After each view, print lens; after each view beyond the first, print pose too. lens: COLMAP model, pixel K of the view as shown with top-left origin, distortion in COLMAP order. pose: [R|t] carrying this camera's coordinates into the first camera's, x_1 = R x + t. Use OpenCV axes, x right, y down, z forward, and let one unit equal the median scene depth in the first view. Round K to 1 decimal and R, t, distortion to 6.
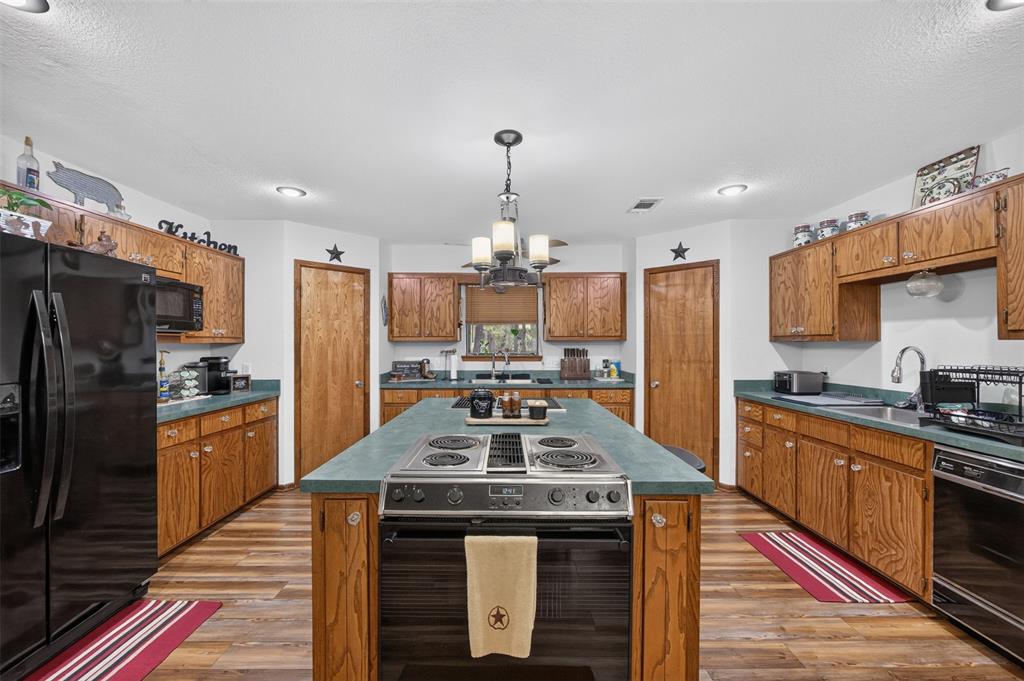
lens RADIAL K [[397.7, 0, 507.1], [0, 397.7, 343.3], [0, 0, 1]] dist [-0.011920, 0.001373]
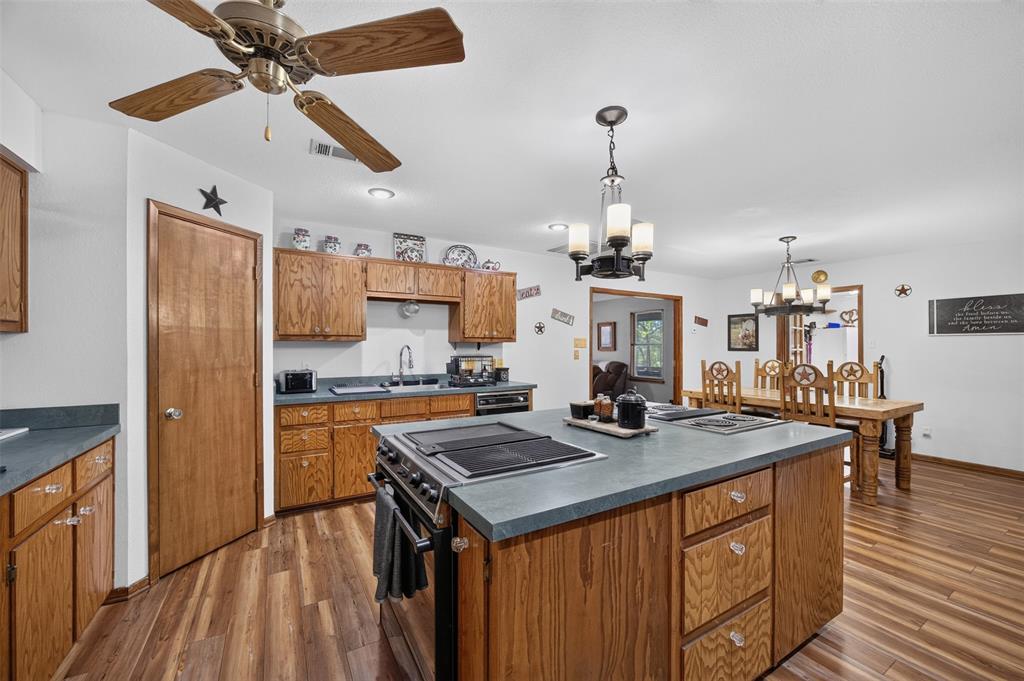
lens RADIAL K [[397.7, 0, 508.2], [0, 397.7, 341.6], [0, 0, 1]] dist [-0.011920, 0.001373]
pose [[-0.505310, 0.004996, 0.862923, -0.376362], [-0.003823, 0.999960, -0.008028, 0.004026], [-0.862929, -0.007356, -0.505271, 0.948275]]
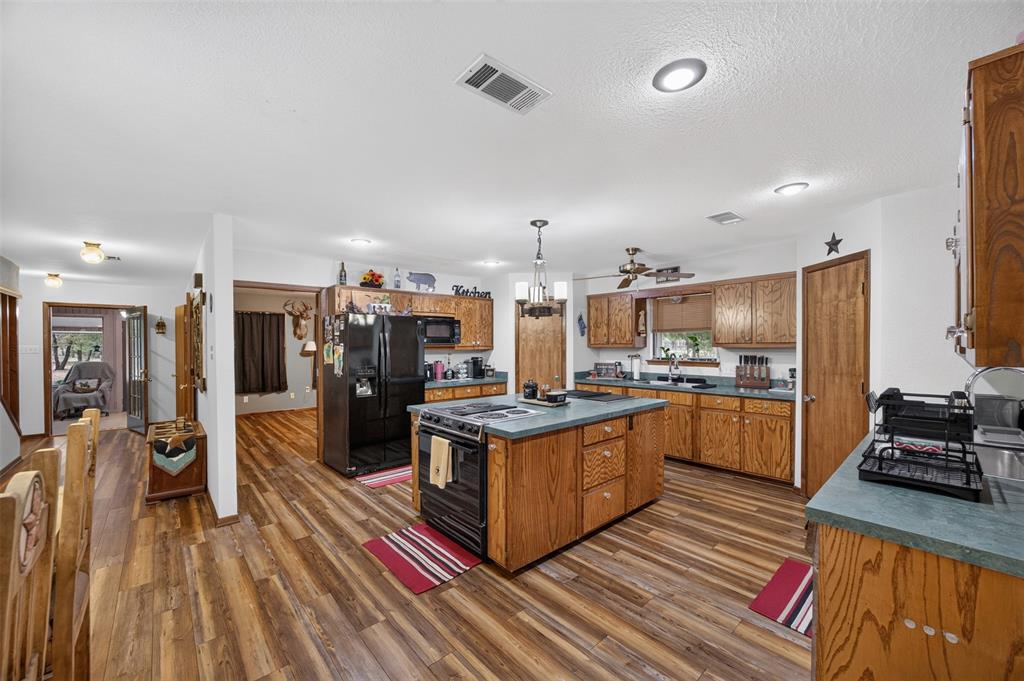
lens RADIAL K [[397.7, 0, 506.4], [0, 397.7, 344.3], [0, 0, 1]] dist [-0.011920, 0.001373]
pose [[0.665083, -0.002285, -0.746766, 0.626606], [0.004343, 0.999990, 0.000808, -0.021605], [0.746757, -0.003780, 0.665086, -0.087472]]
